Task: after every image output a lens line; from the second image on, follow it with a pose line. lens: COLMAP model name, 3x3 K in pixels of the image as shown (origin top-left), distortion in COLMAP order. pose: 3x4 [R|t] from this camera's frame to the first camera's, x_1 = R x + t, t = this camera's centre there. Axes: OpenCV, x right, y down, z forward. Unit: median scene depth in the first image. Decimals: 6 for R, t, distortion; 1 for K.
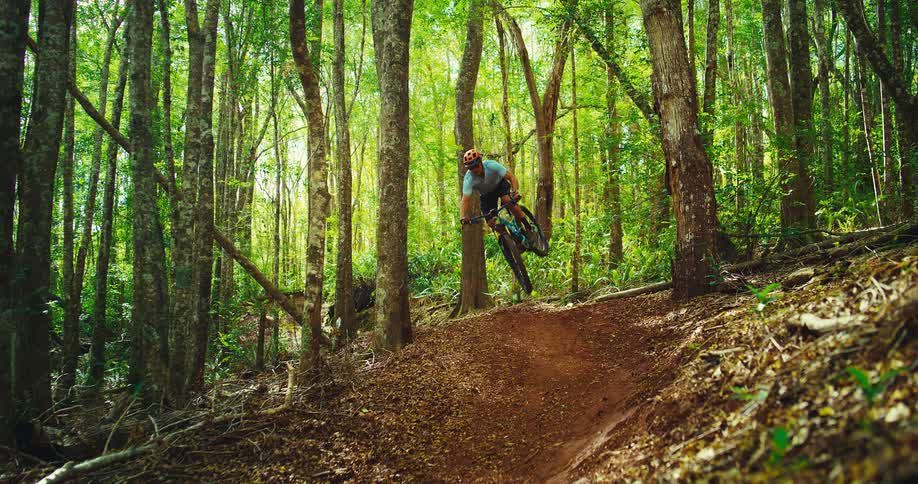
lens RADIAL K [[824.7, 0, 459.0], [0, 824.7, 242.0], [0, 0, 1]] dist [-0.111473, 0.055427]
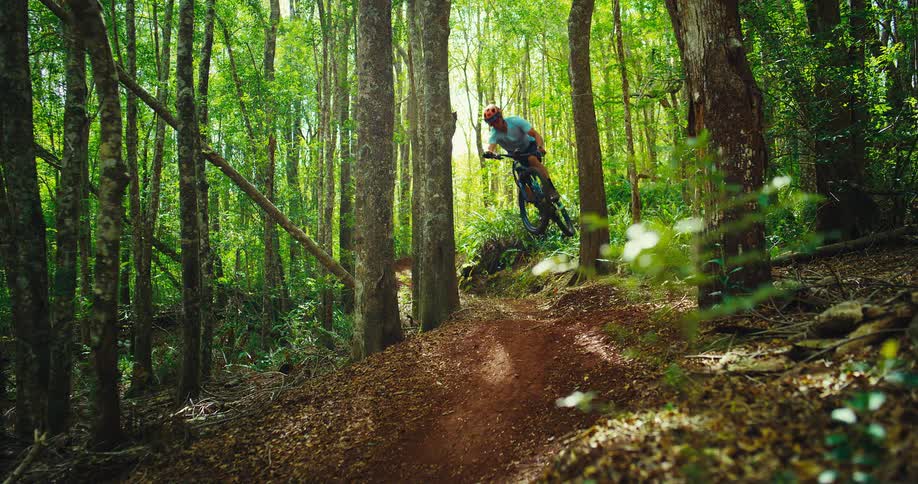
lens RADIAL K [[824.7, 0, 459.0], [0, 824.7, 242.0], [0, 0, 1]] dist [-0.111473, 0.055427]
pose [[0.971646, -0.018199, -0.235738, 0.217725], [0.033285, 0.997633, 0.060172, -0.027890], [0.234085, -0.066313, 0.969952, 0.331813]]
